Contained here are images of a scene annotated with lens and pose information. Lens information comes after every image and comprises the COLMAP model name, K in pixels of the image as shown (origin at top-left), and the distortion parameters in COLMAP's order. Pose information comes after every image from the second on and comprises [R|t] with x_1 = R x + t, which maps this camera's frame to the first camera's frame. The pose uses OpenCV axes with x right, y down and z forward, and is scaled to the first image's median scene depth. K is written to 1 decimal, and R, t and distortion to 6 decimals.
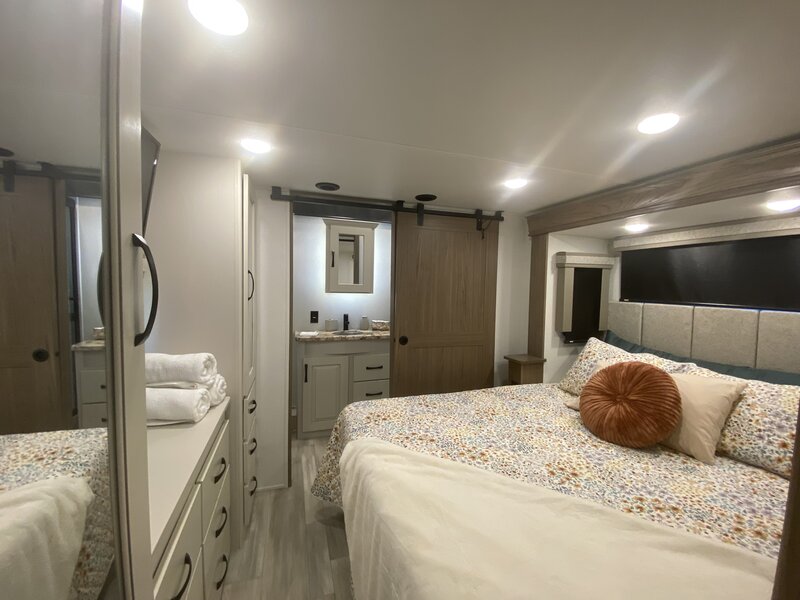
lens RADIAL K [[327.2, 0, 398.4], [0, 327.2, 301.1], [0, 0, 1]] dist [0.036972, -0.028294]
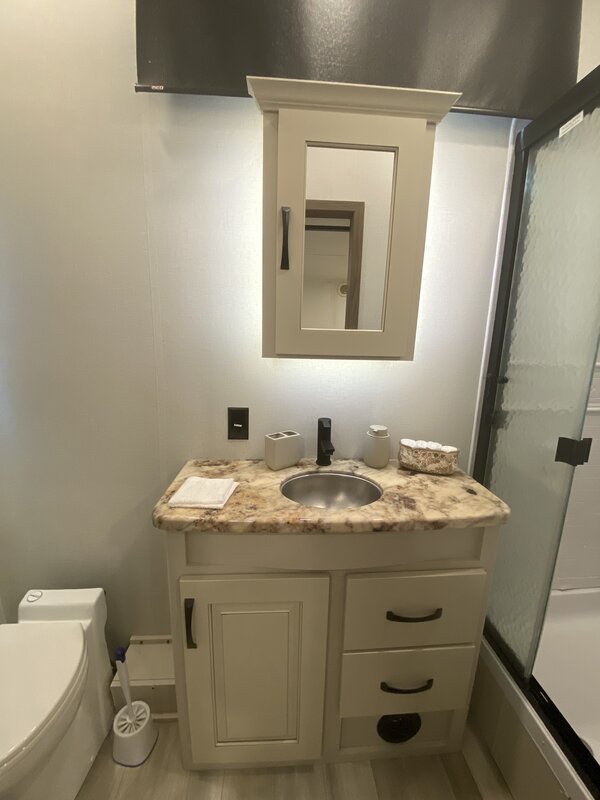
lens RADIAL K [[327.2, 0, 304.5], [0, 327.2, 399.8], [0, 0, 1]] dist [0.036972, -0.028294]
pose [[0.971915, 0.050015, -0.229956, -0.104328], [-0.015946, 0.988905, 0.147690, -0.031225], [0.234791, -0.139875, 0.961929, 0.674842]]
